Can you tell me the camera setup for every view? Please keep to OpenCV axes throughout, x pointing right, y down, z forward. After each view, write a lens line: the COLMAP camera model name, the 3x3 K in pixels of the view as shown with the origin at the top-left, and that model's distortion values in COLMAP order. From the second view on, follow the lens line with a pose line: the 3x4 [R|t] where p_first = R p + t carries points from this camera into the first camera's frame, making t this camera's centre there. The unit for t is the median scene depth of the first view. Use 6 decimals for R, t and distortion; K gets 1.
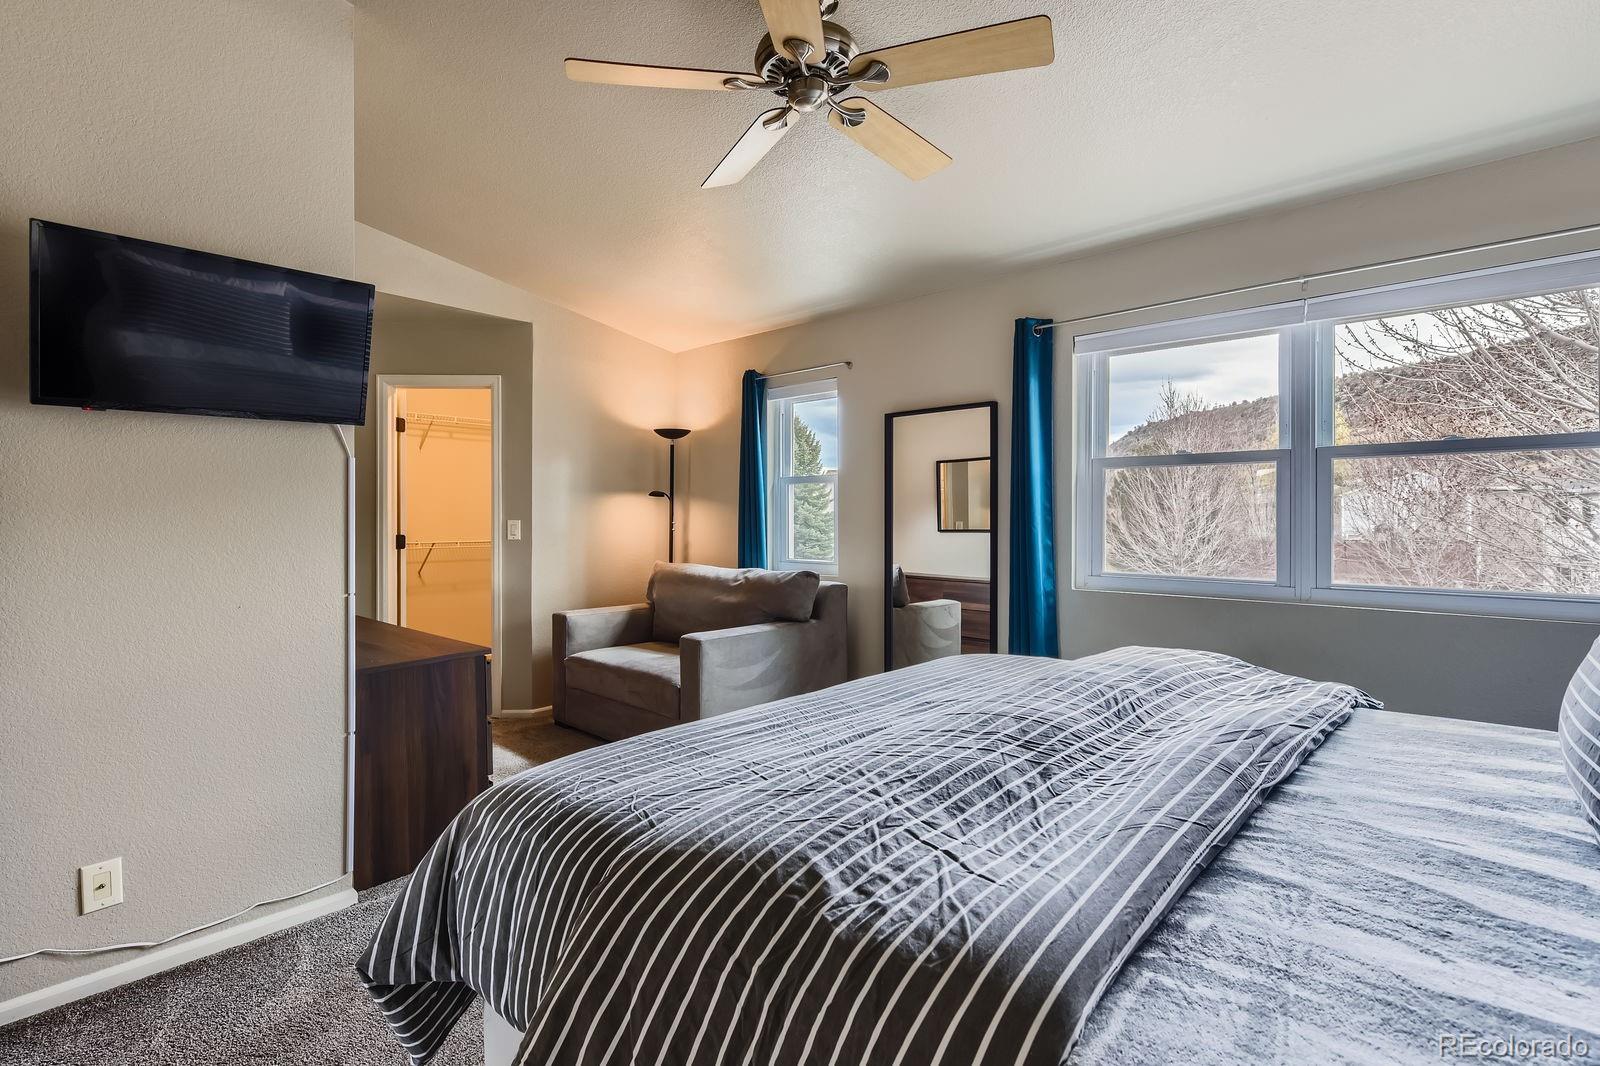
lens RADIAL K [[758.0, 0, 804.6], [0, 758.0, 522.9], [0, 0, 1]] dist [-0.000026, -0.000732]
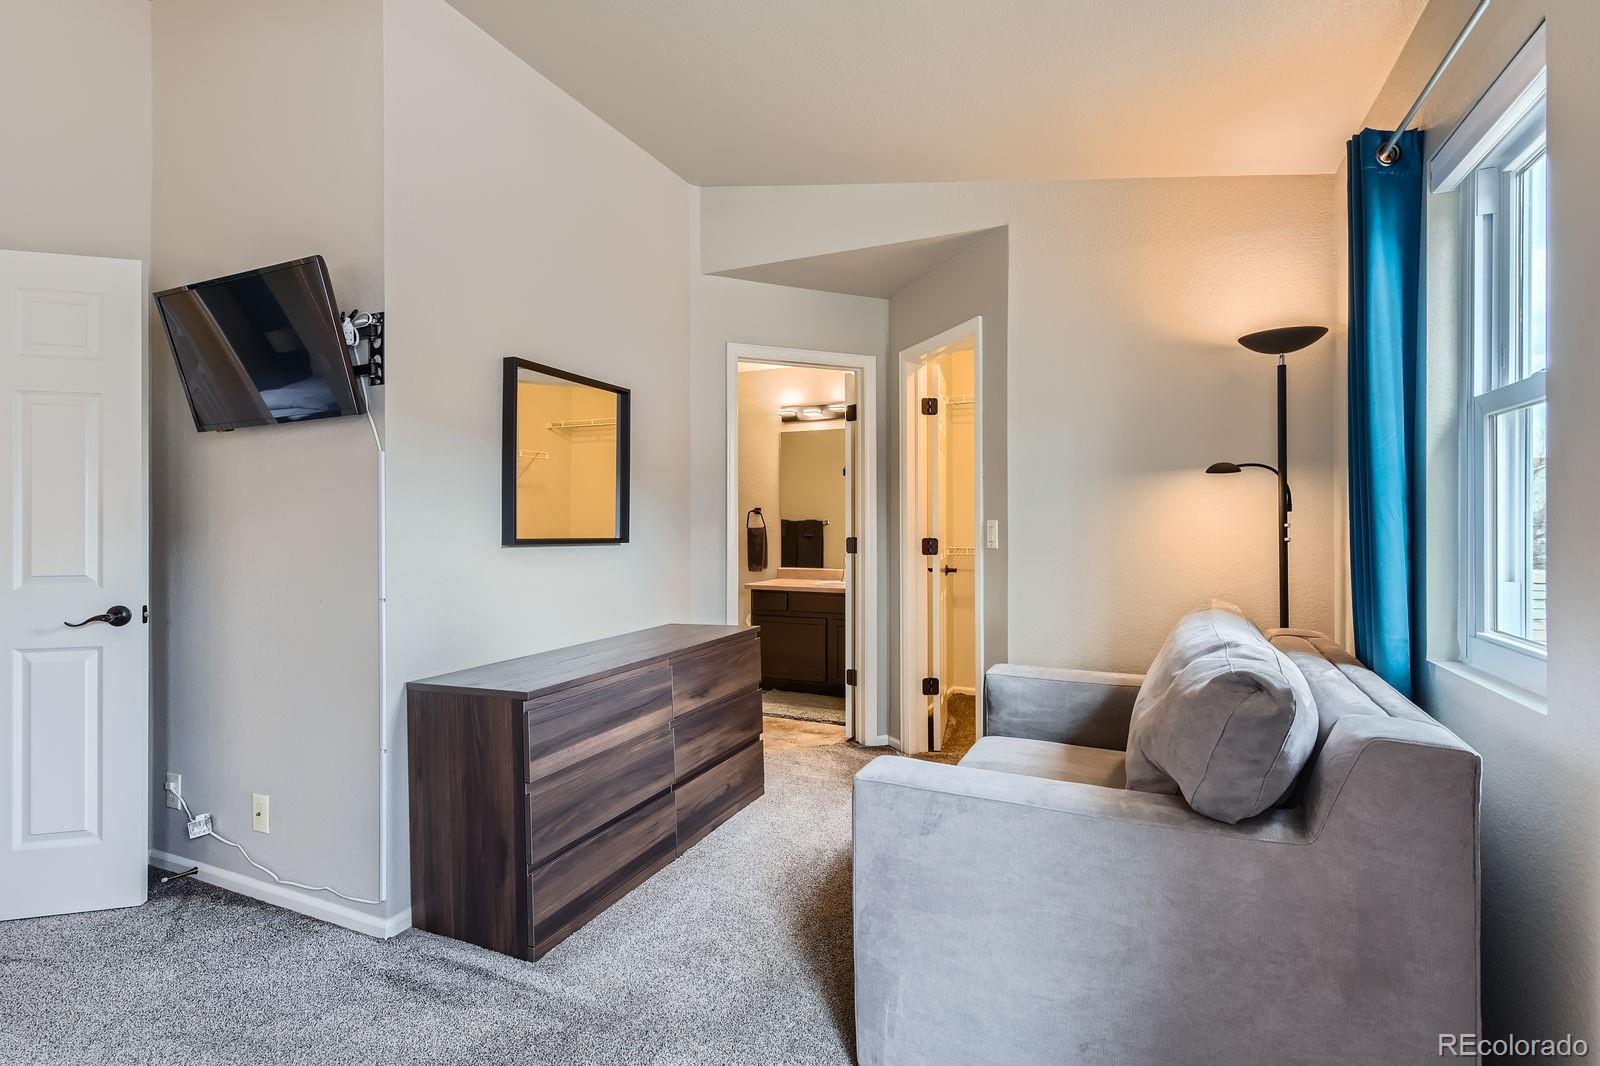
lens RADIAL K [[758.0, 0, 804.6], [0, 758.0, 522.9], [0, 0, 1]] dist [-0.000026, -0.000732]
pose [[0.310021, -0.002685, -0.950726, 0.220695], [-0.006727, 0.999965, -0.005017, 0.003716], [0.950706, 0.007951, 0.309992, 0.624460]]
